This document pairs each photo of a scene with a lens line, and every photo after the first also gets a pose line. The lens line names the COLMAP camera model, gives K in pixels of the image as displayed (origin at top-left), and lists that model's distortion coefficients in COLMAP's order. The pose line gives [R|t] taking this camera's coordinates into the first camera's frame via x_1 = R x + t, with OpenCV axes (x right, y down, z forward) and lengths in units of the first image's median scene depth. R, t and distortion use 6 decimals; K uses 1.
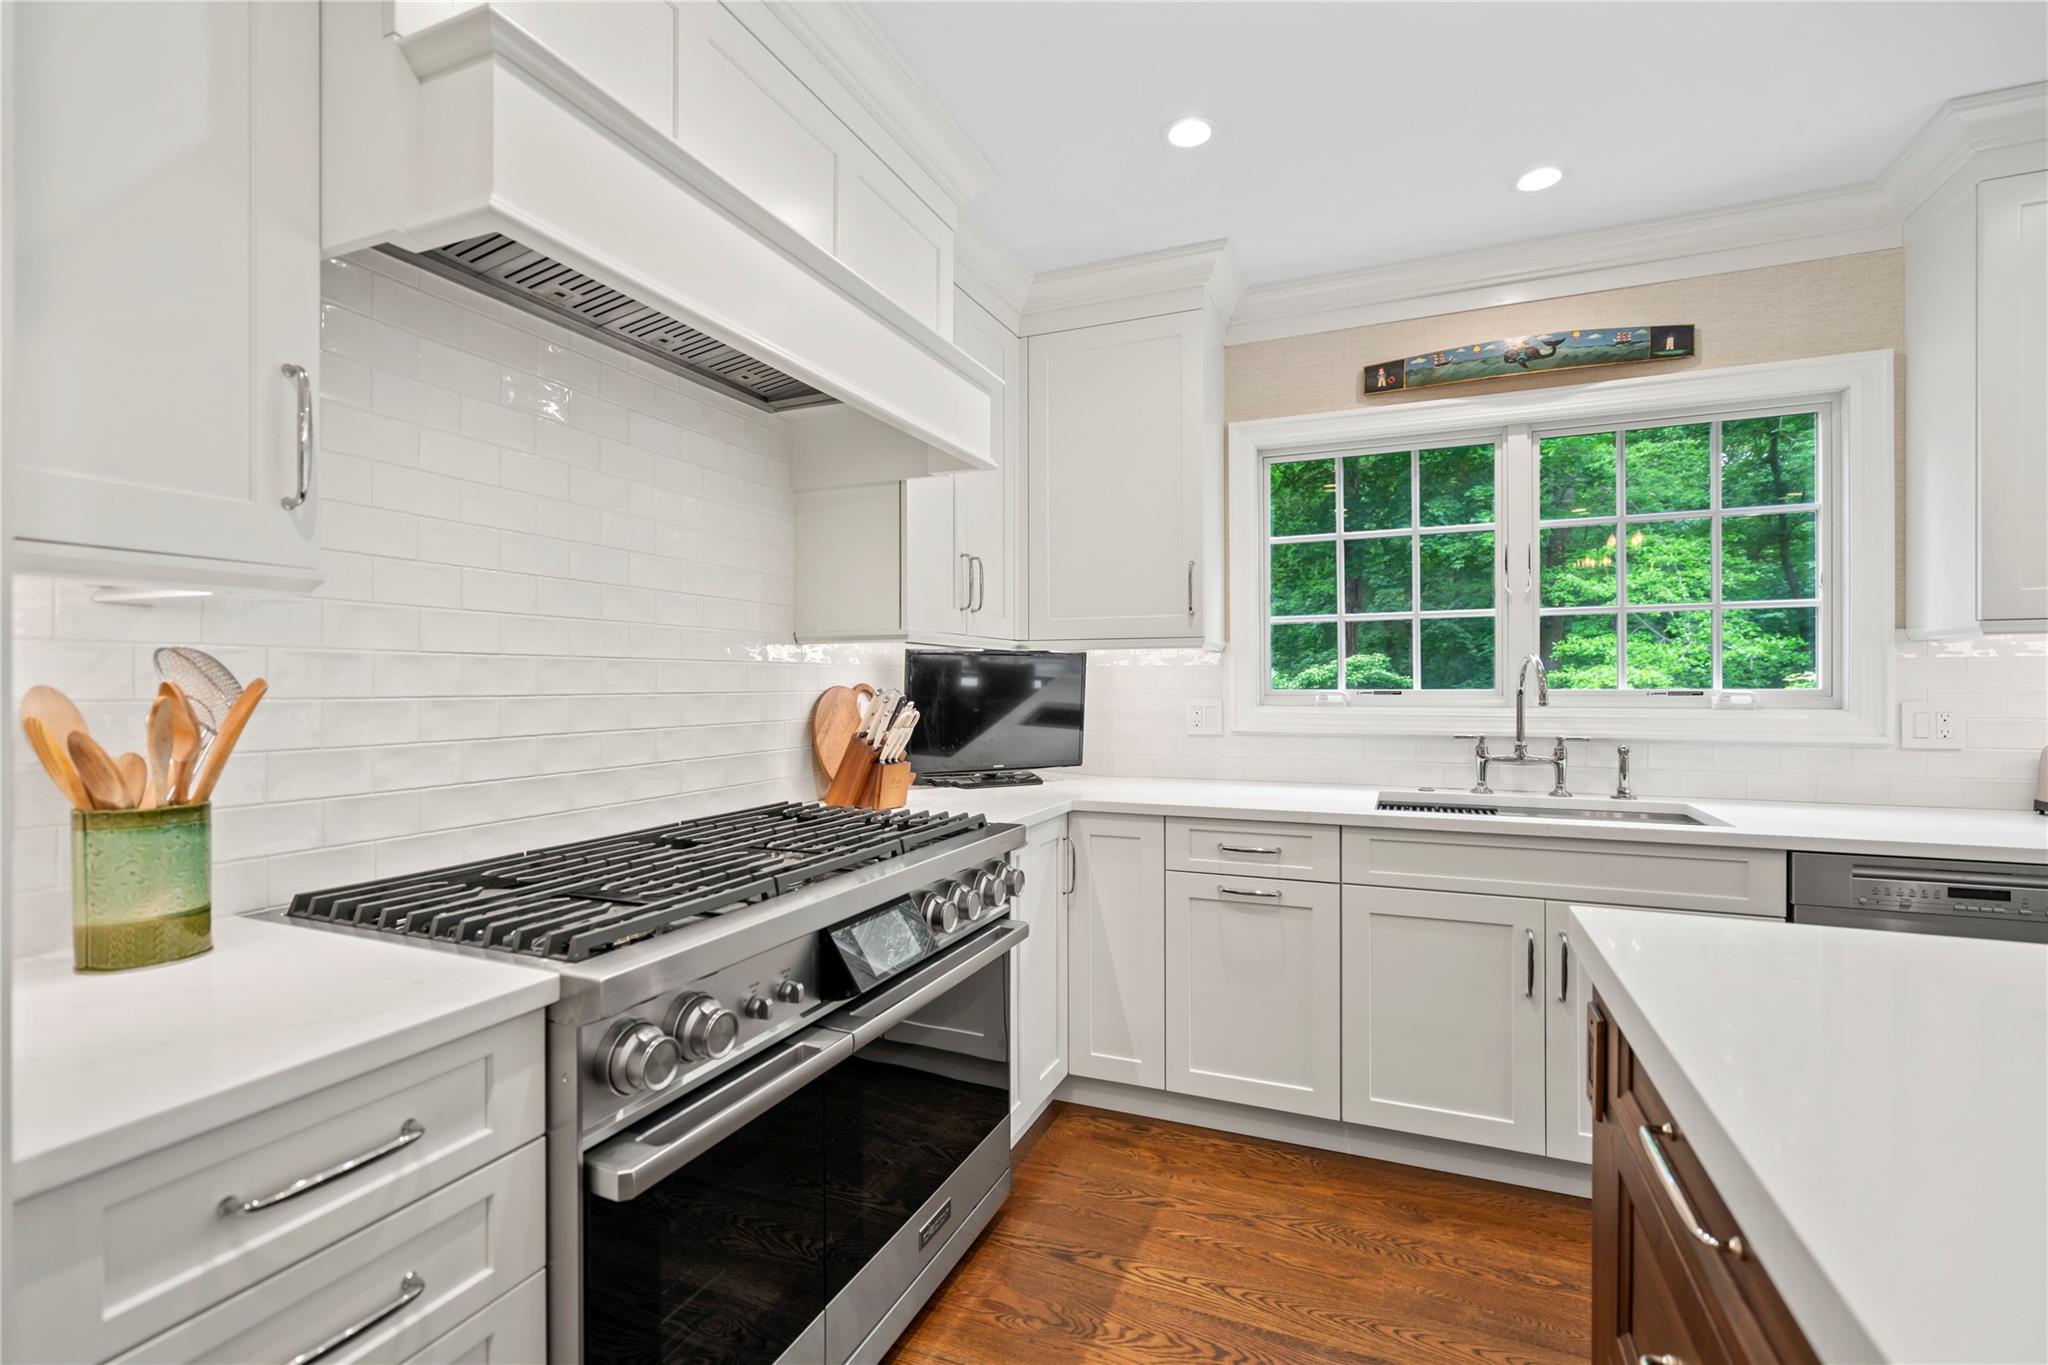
lens RADIAL K [[920.9, 0, 1014.4], [0, 920.9, 689.5], [0, 0, 1]] dist [-0.006615, 0.002018]
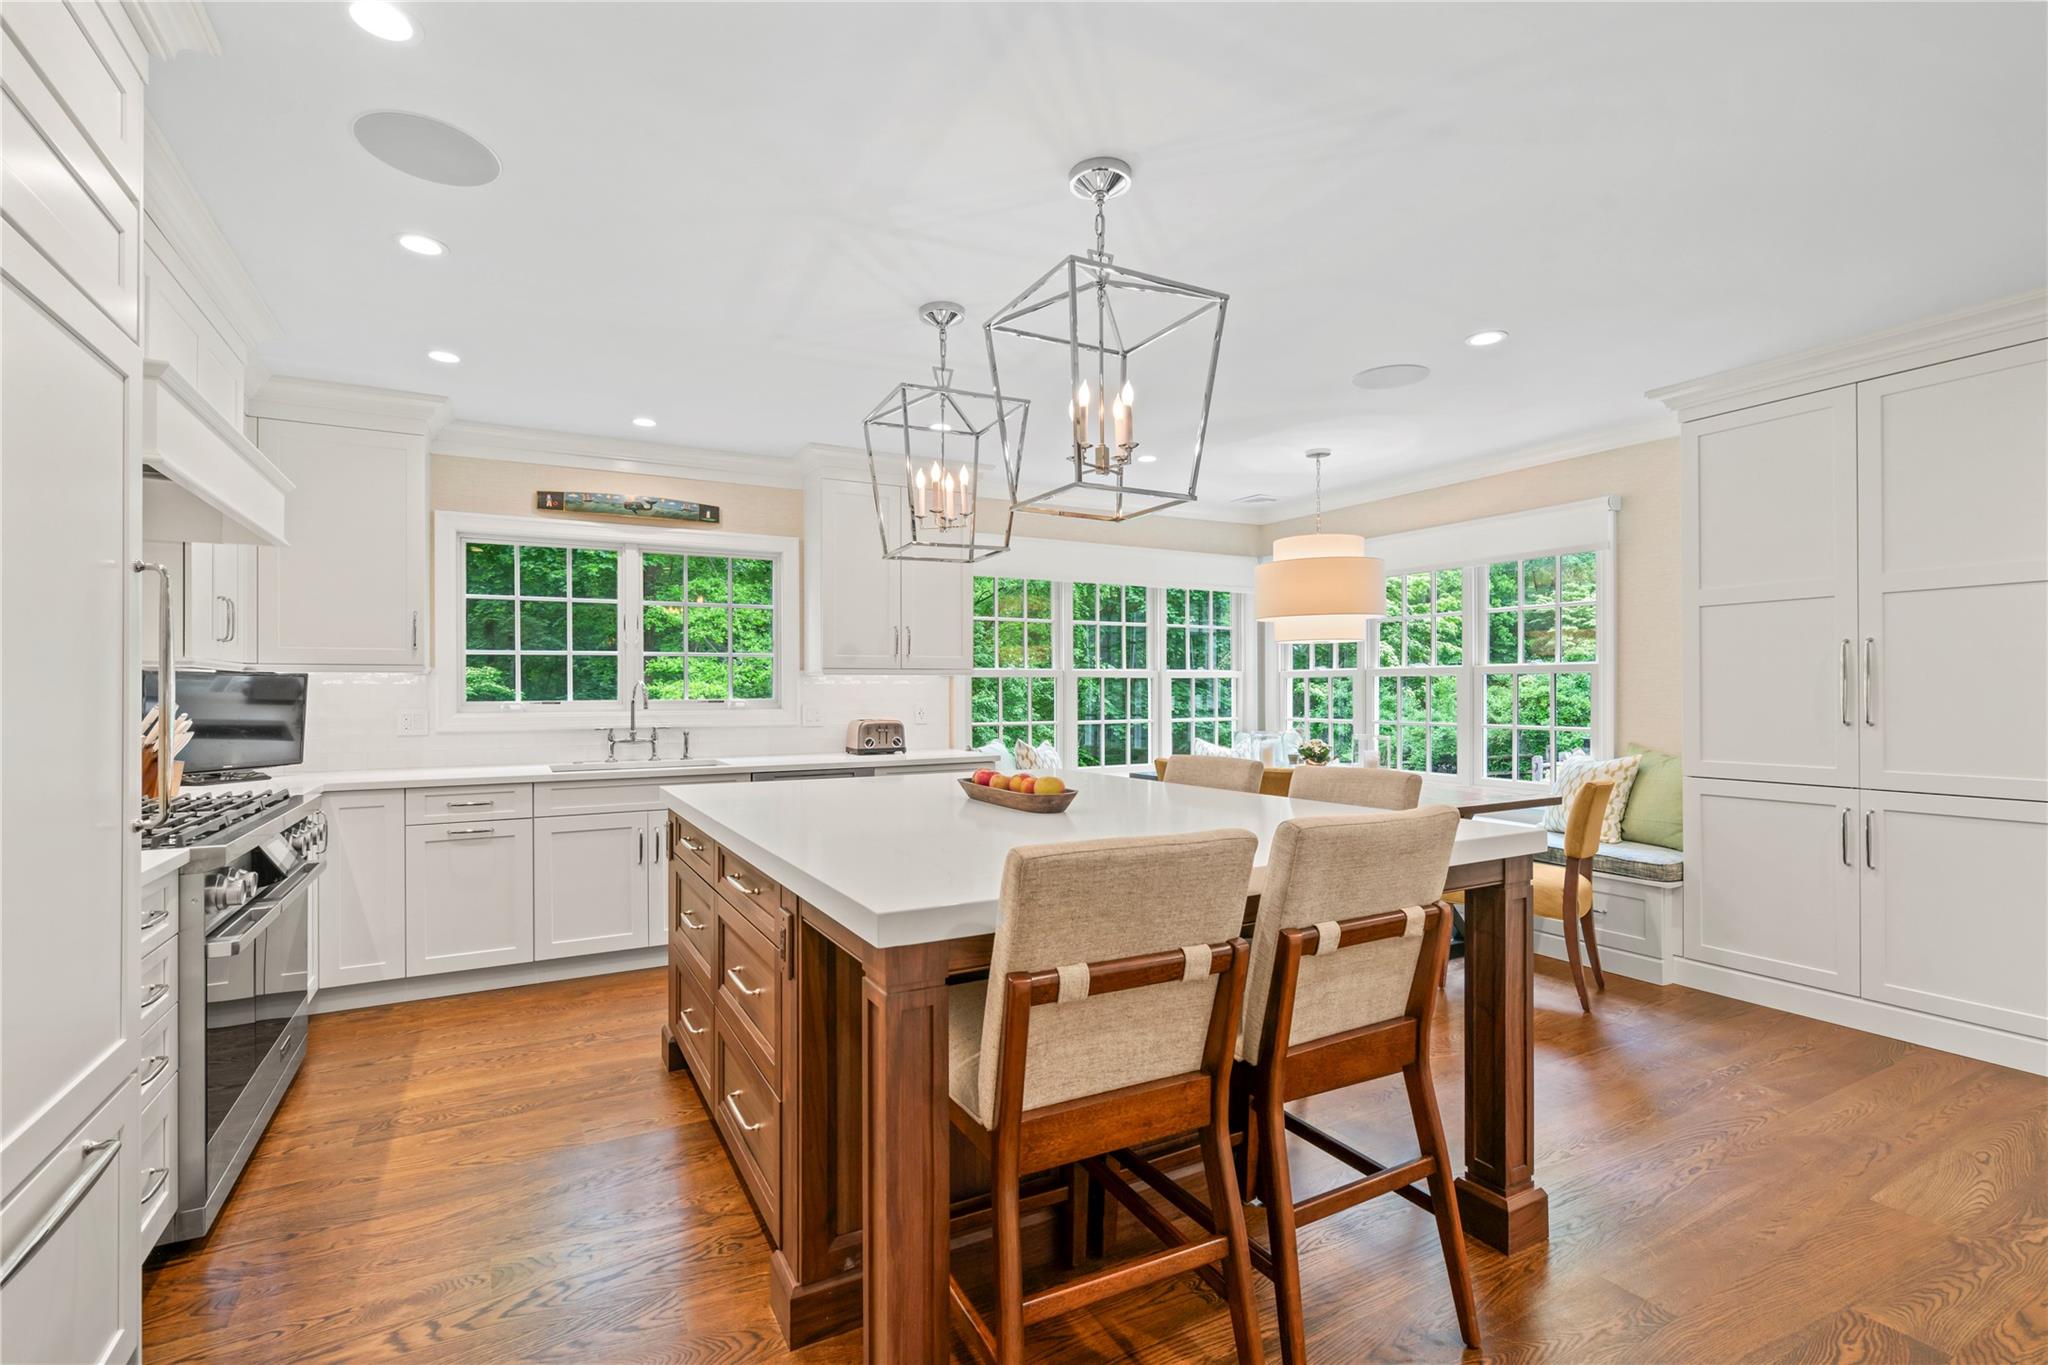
lens RADIAL K [[920.9, 0, 1006.0], [0, 920.9, 678.9], [0, 0, 1]] dist [-0.006615, 0.002018]
pose [[0.617922, 0.010562, 0.786169, -0.364234], [0.008212, 0.999769, -0.019886, 0.000169], [-0.786197, 0.018745, 0.617692, -0.600225]]
